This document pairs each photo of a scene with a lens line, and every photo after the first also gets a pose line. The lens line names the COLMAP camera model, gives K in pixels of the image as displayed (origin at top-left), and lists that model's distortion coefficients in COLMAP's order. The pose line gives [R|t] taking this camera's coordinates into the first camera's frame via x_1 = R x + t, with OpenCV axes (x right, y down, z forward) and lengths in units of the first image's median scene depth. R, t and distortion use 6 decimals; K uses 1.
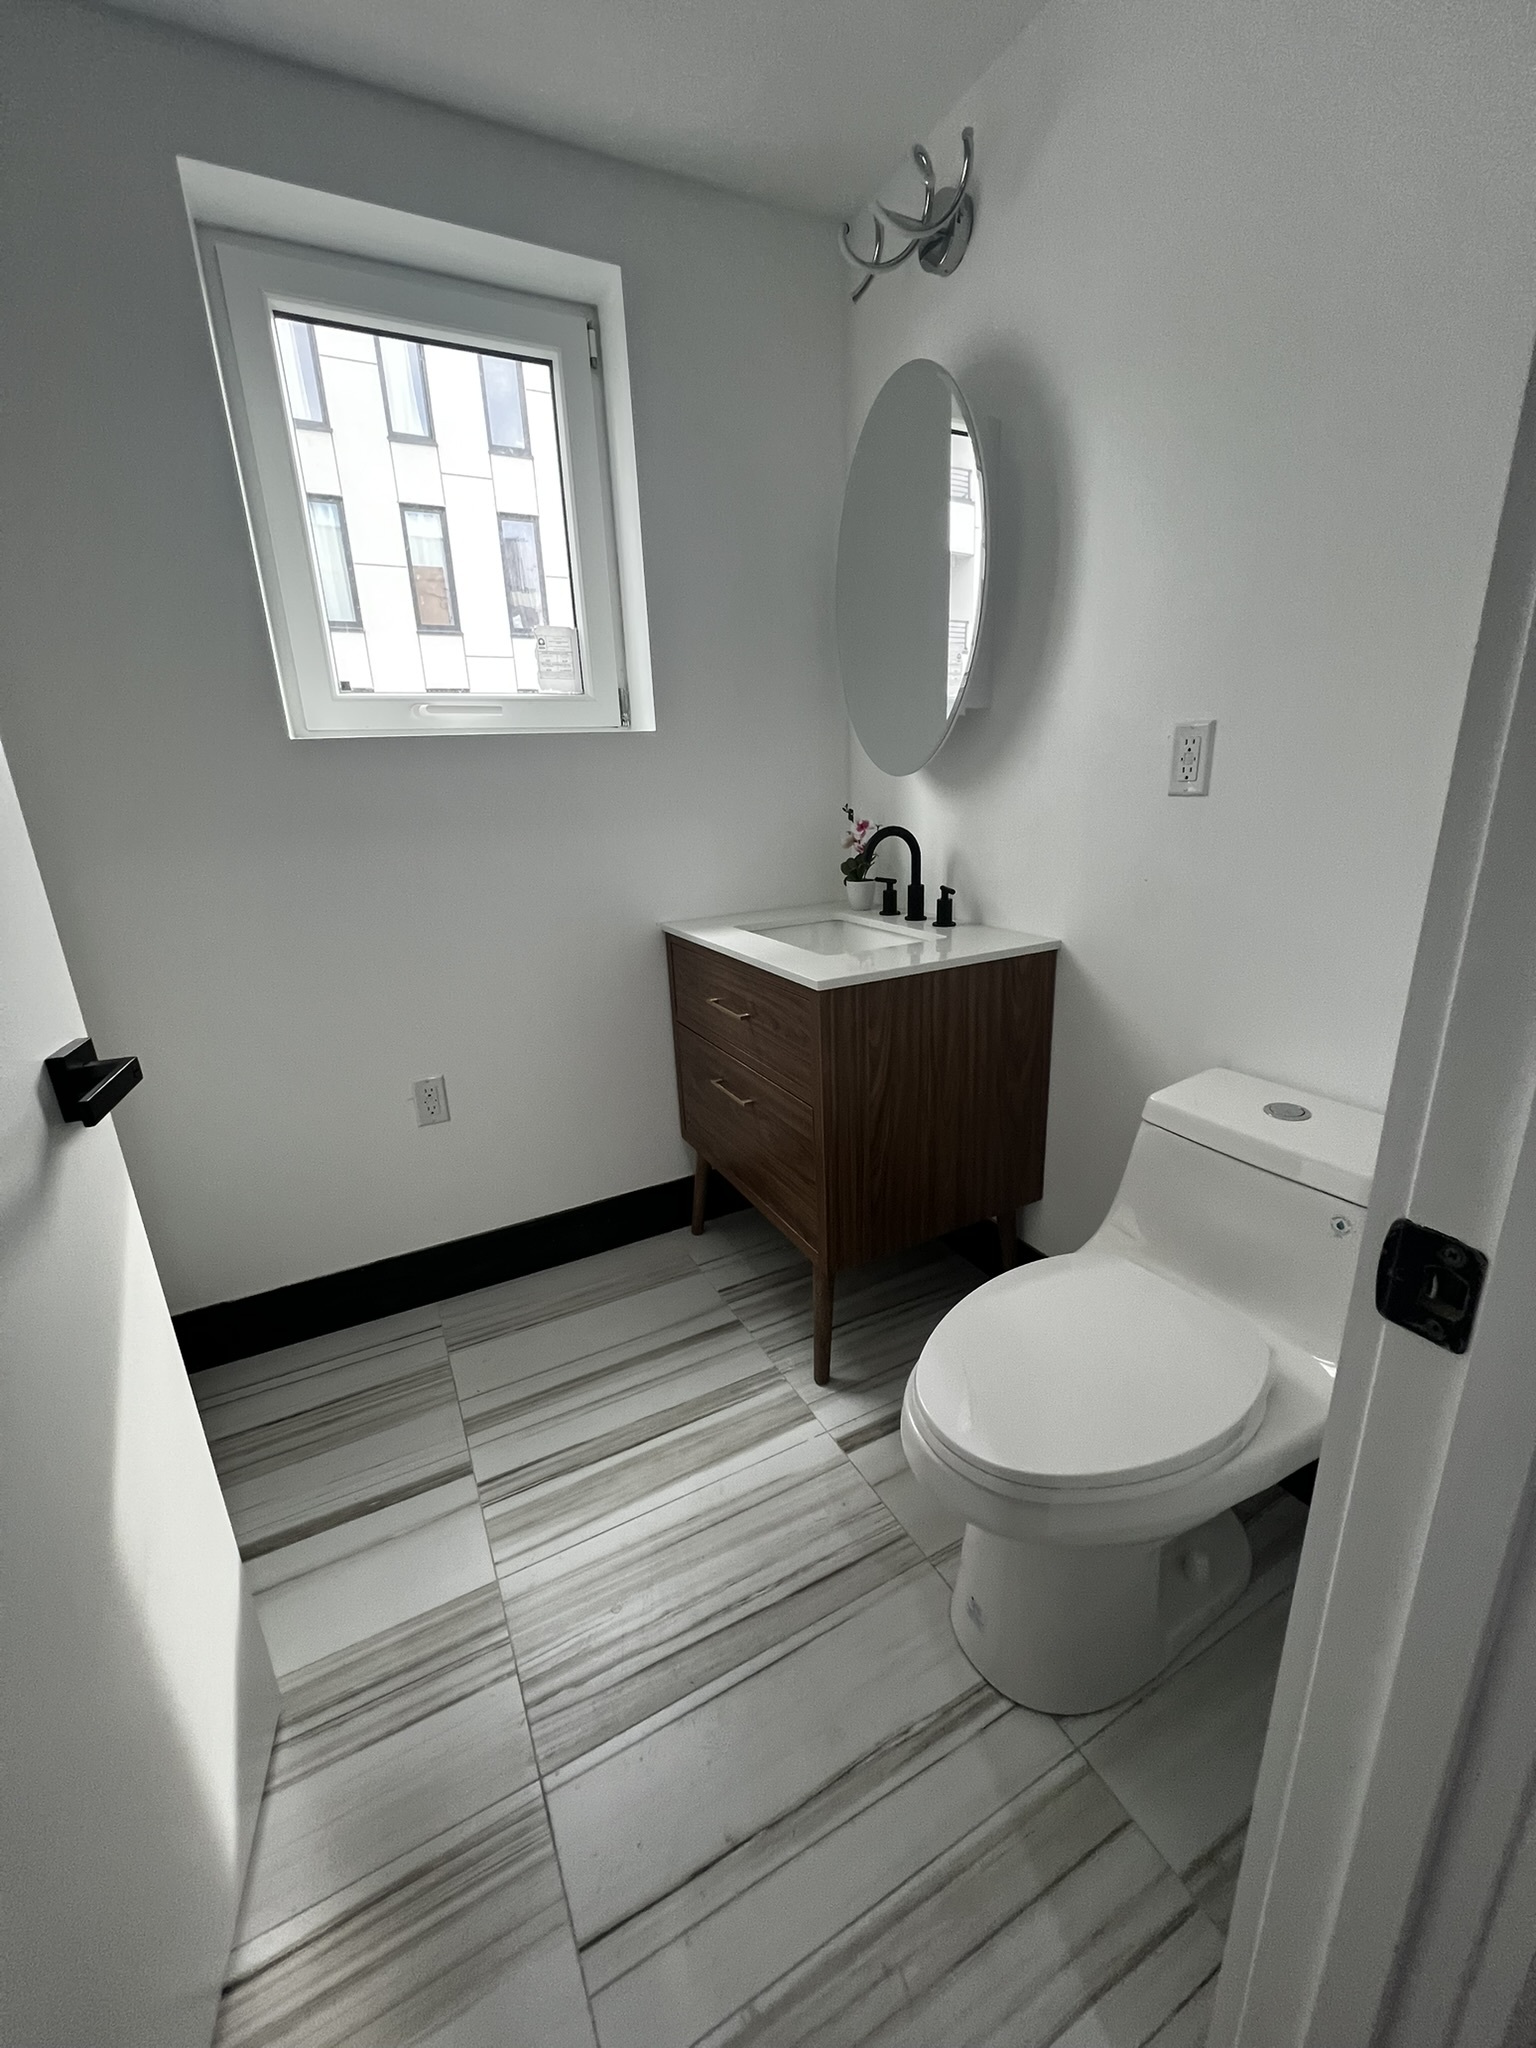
lens RADIAL K [[818.0, 0, 764.4], [0, 818.0, 1021.1], [0, 0, 1]] dist [-0.000923, -0.000108]
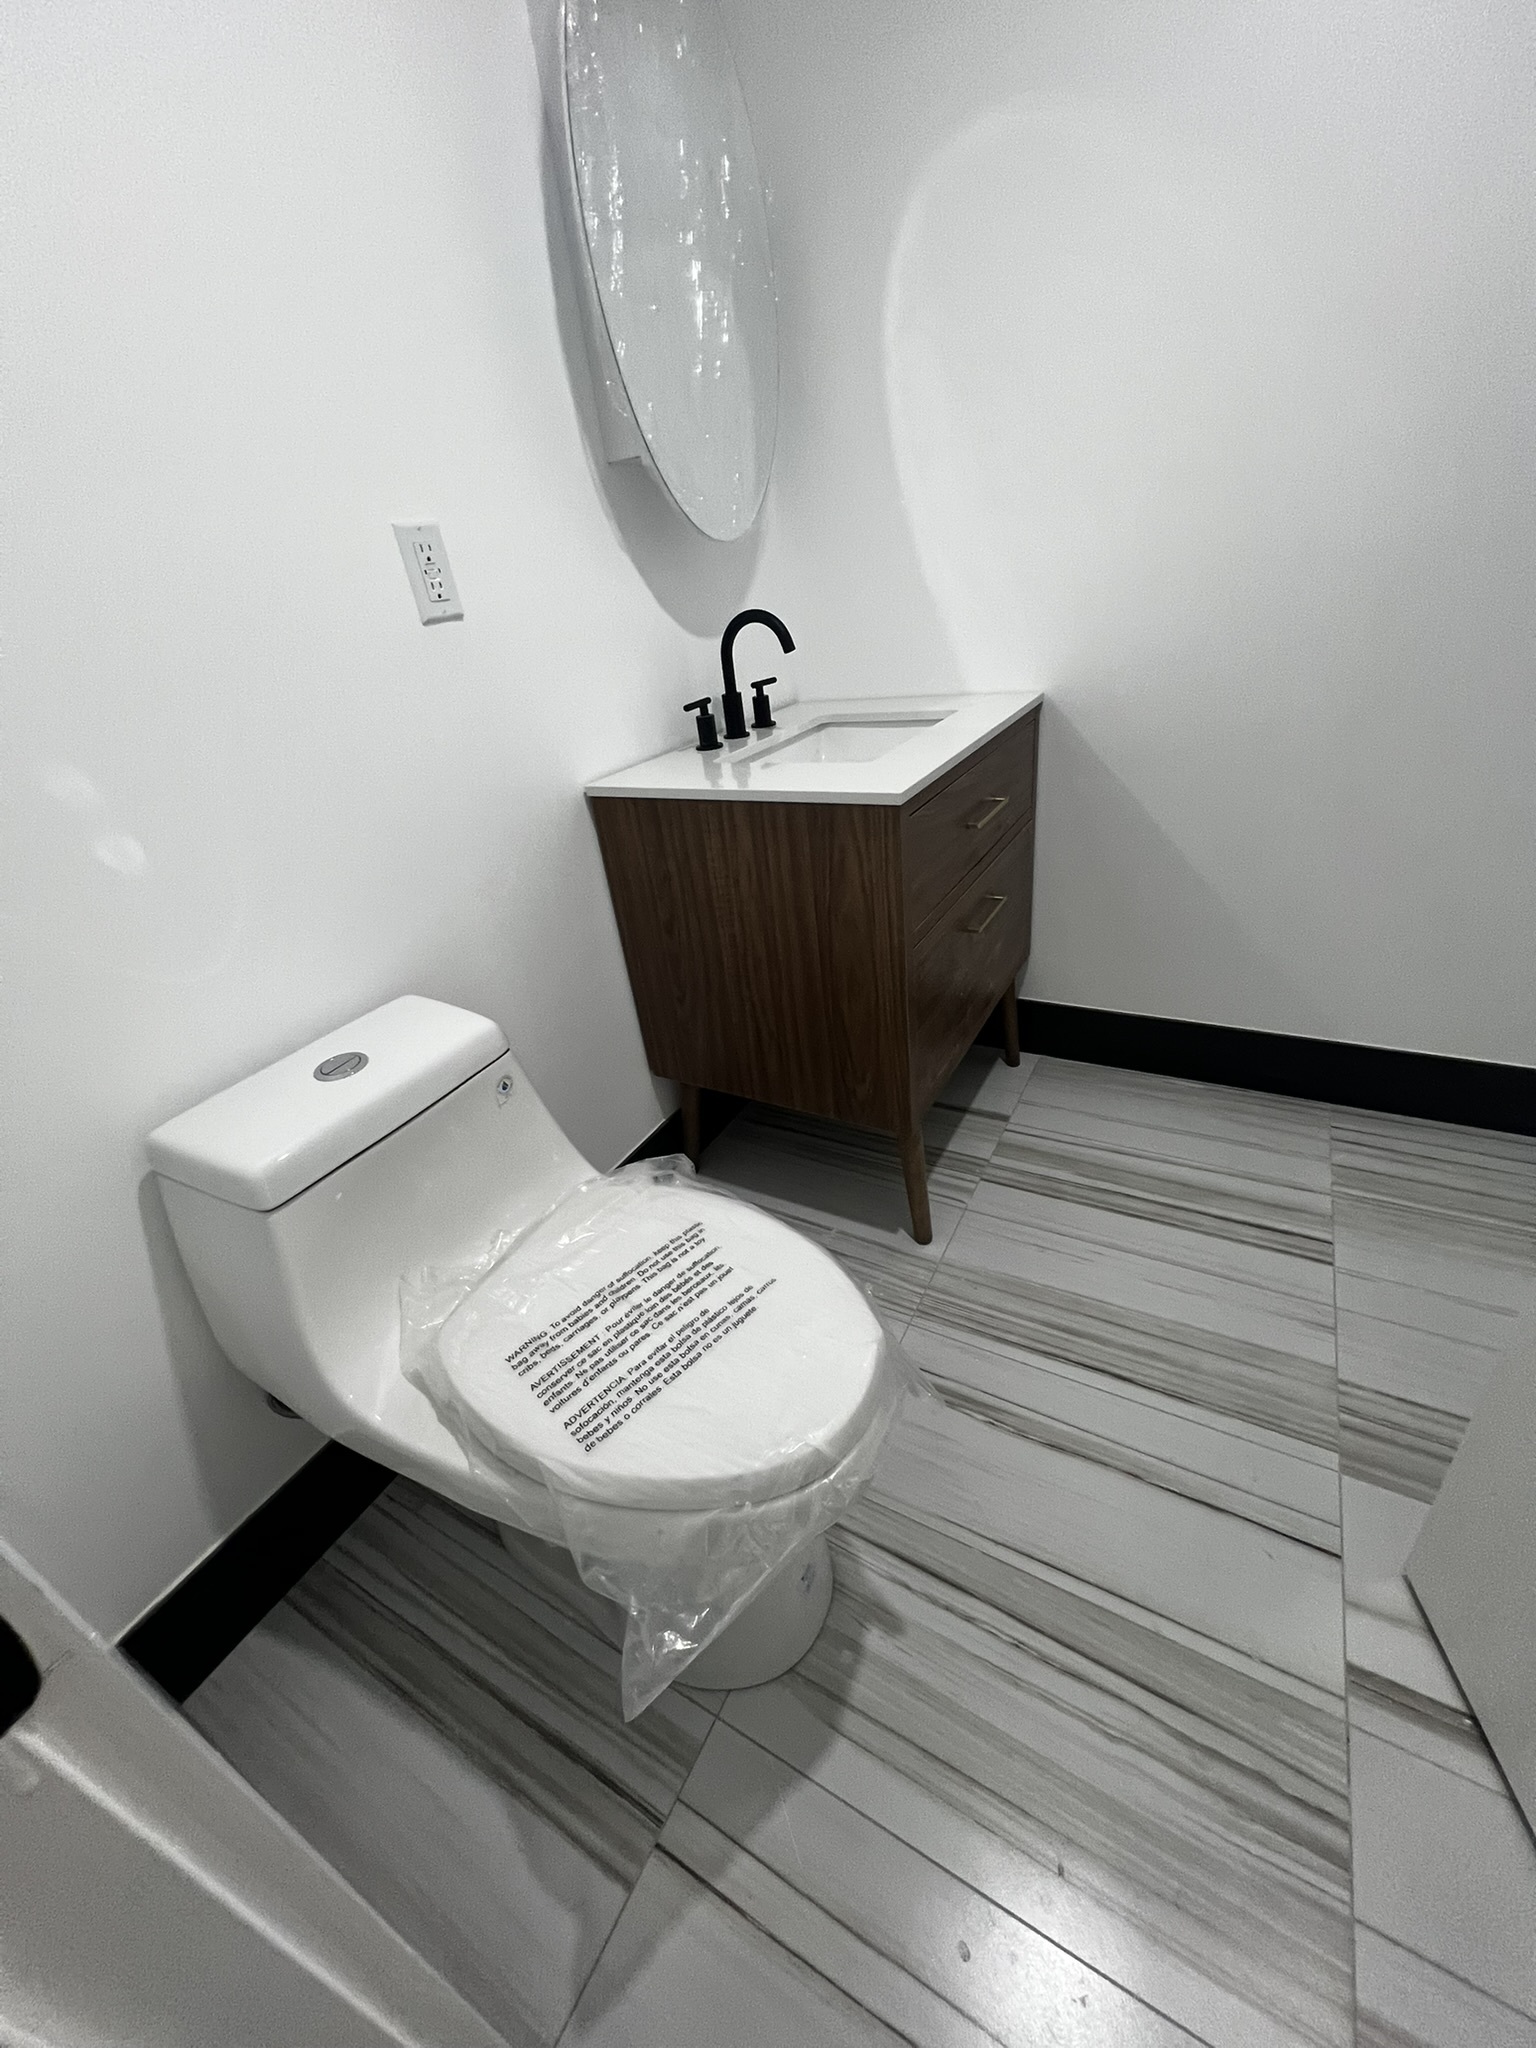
lens RADIAL K [[818.0, 0, 764.4], [0, 818.0, 1021.1], [0, 0, 1]] dist [-0.000923, -0.000108]
pose [[-0.544788, -0.286133, 0.788248, -0.408238], [0.400133, 0.737377, 0.544214, -0.302551], [-0.736953, 0.611885, -0.287222, 1.260796]]
